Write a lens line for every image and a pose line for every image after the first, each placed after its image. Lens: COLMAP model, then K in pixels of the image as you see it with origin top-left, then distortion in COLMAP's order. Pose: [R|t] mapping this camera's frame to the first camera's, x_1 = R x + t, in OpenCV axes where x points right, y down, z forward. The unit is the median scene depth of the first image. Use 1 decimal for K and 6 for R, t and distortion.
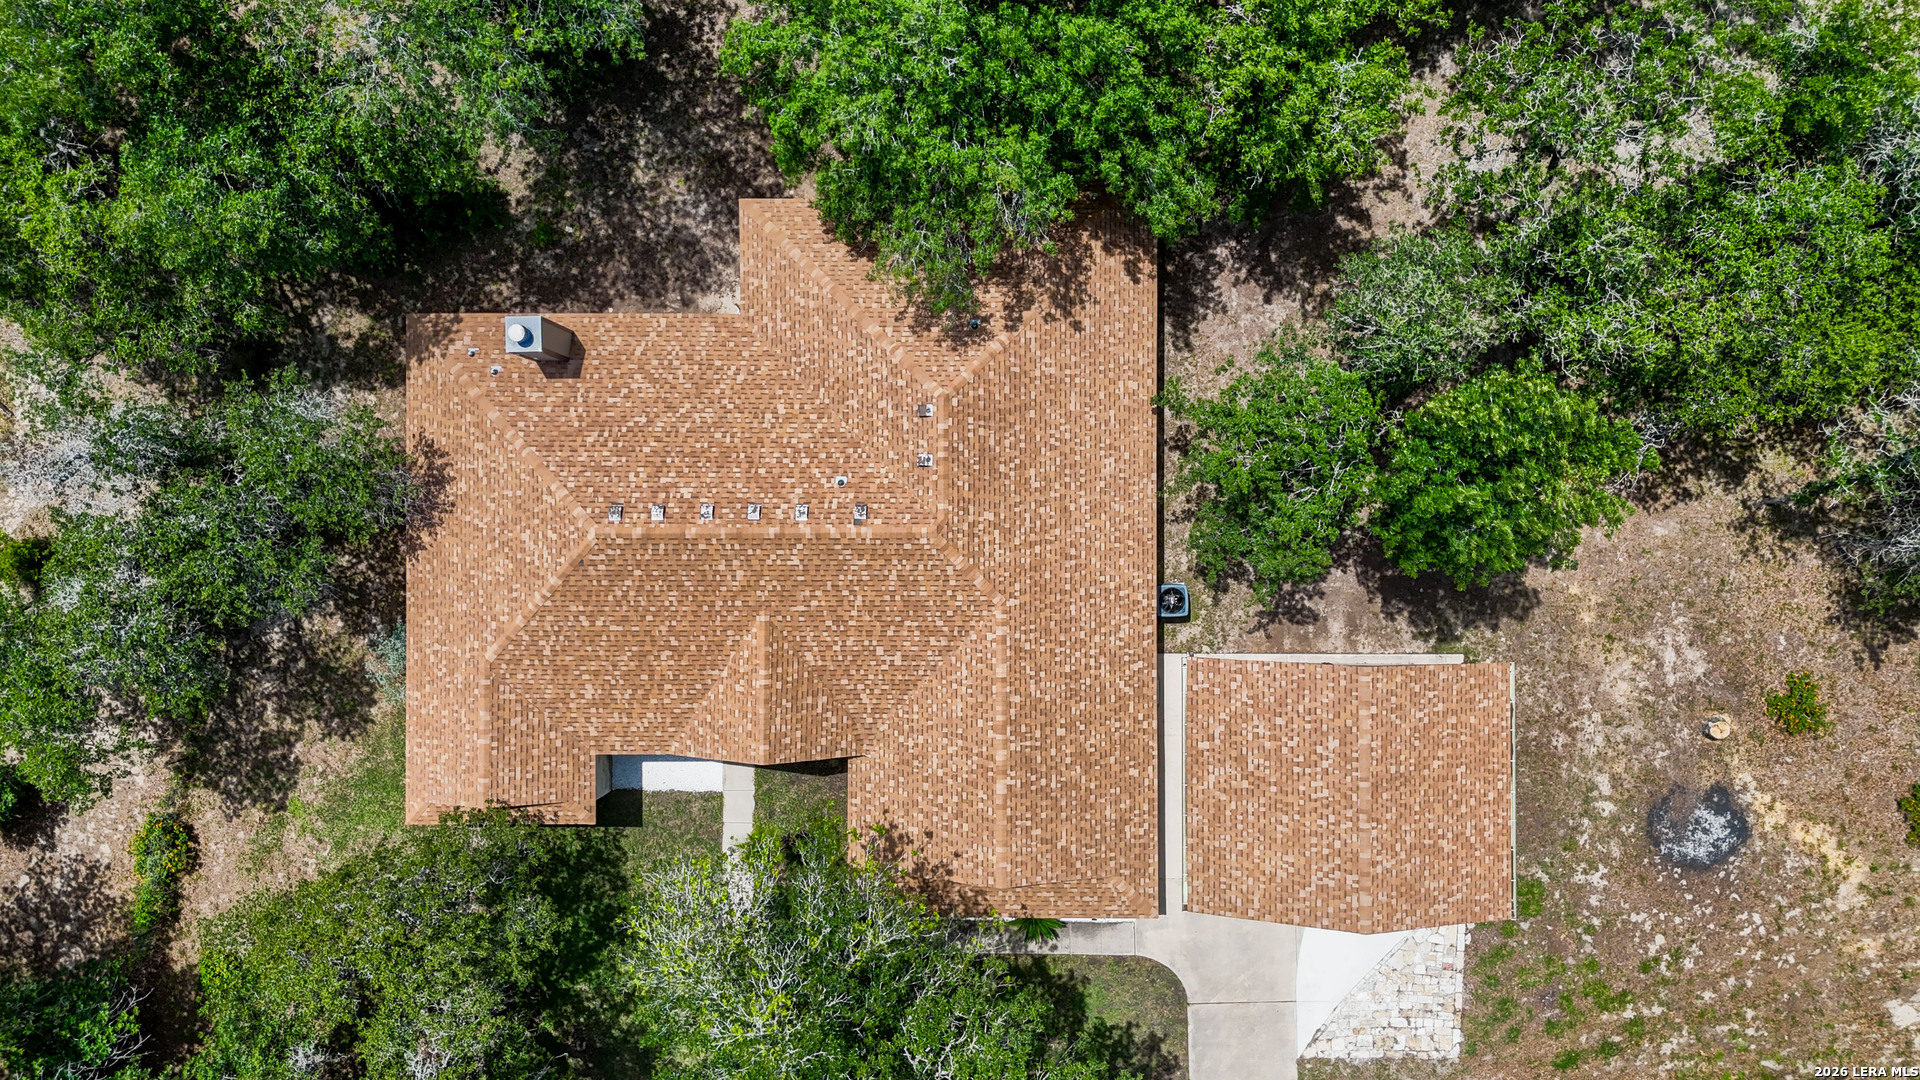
lens RADIAL K [[1349.8, 0, 959.5], [0, 1349.8, 572.7], [0, 0, 1]] dist [-0.000459, -0.000696]
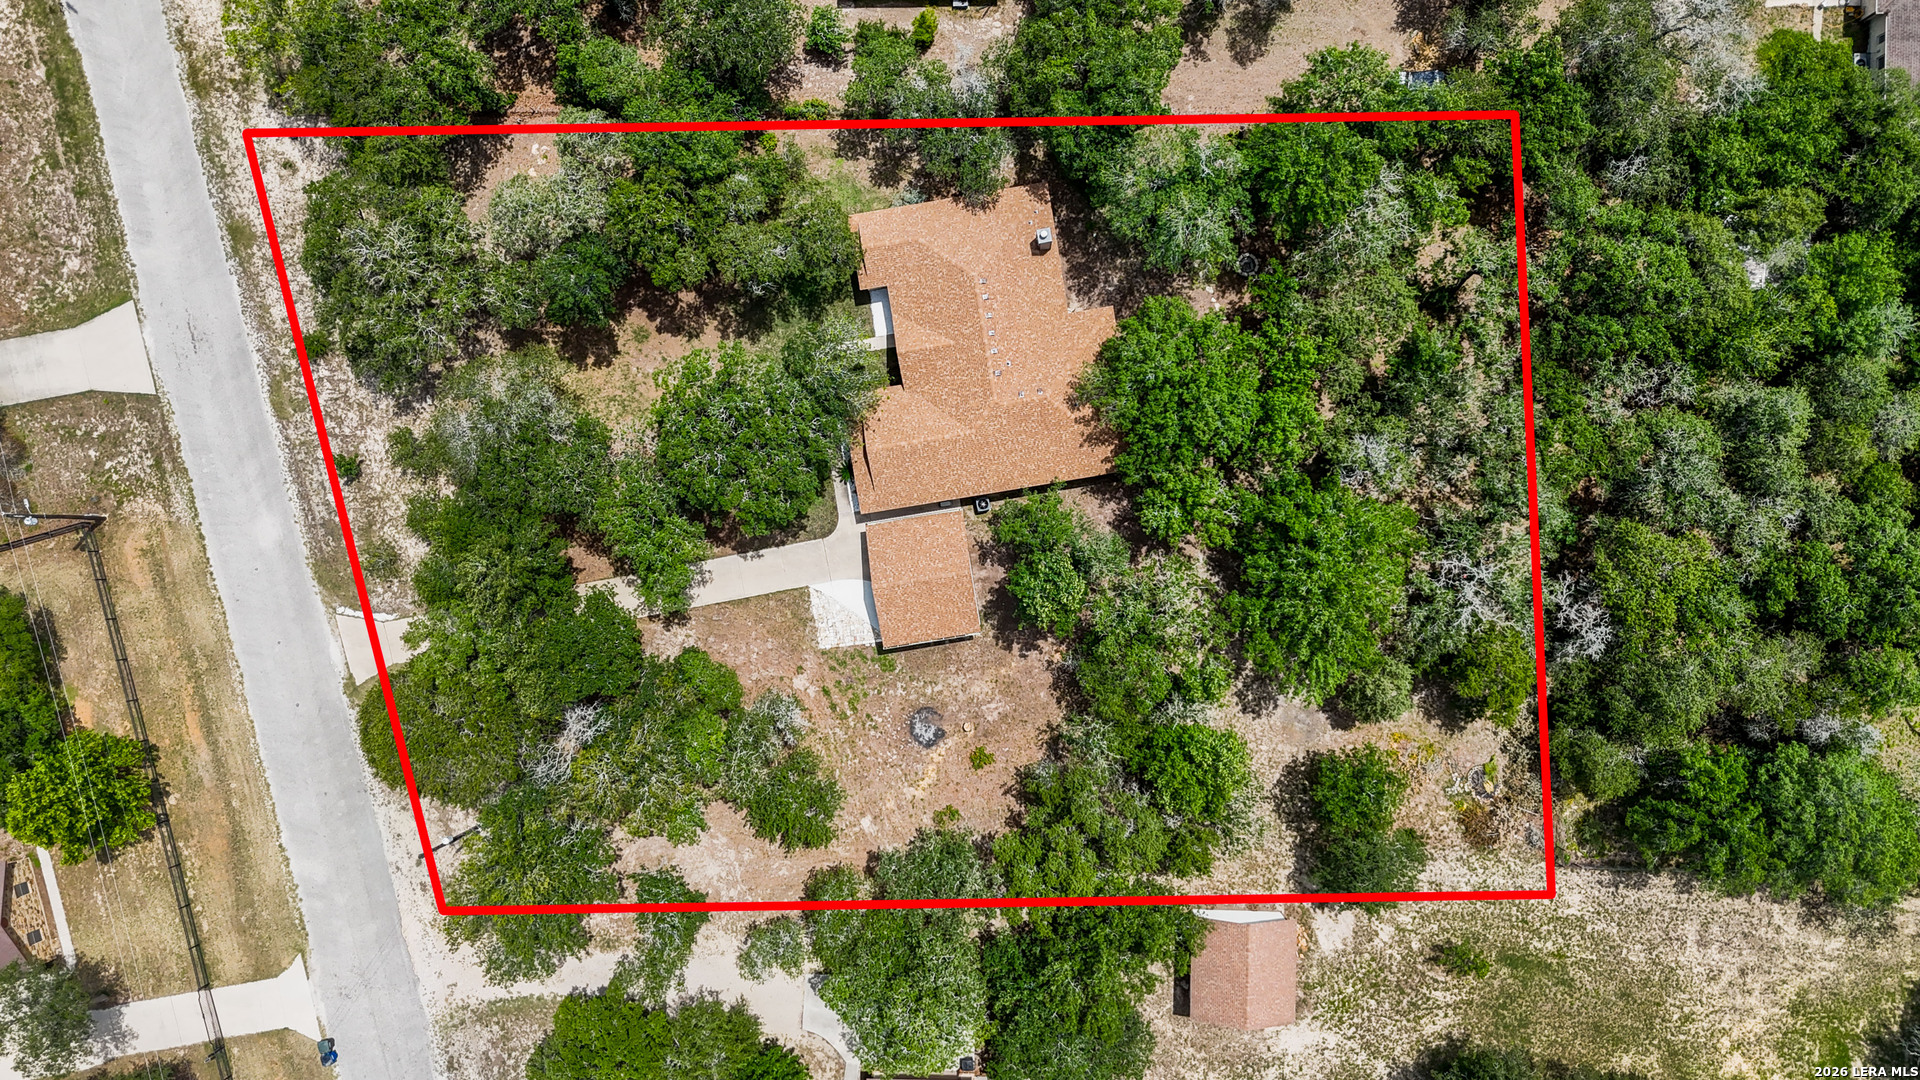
lens RADIAL K [[1349.8, 0, 959.5], [0, 1349.8, 572.7], [0, 0, 1]] dist [-0.000459, -0.000696]
pose [[0.164392, 0.983981, 0.068970, 0.102080], [-0.986099, 0.165653, -0.012935, 0.114262], [-0.024153, -0.065884, 0.997535, -1.479661]]
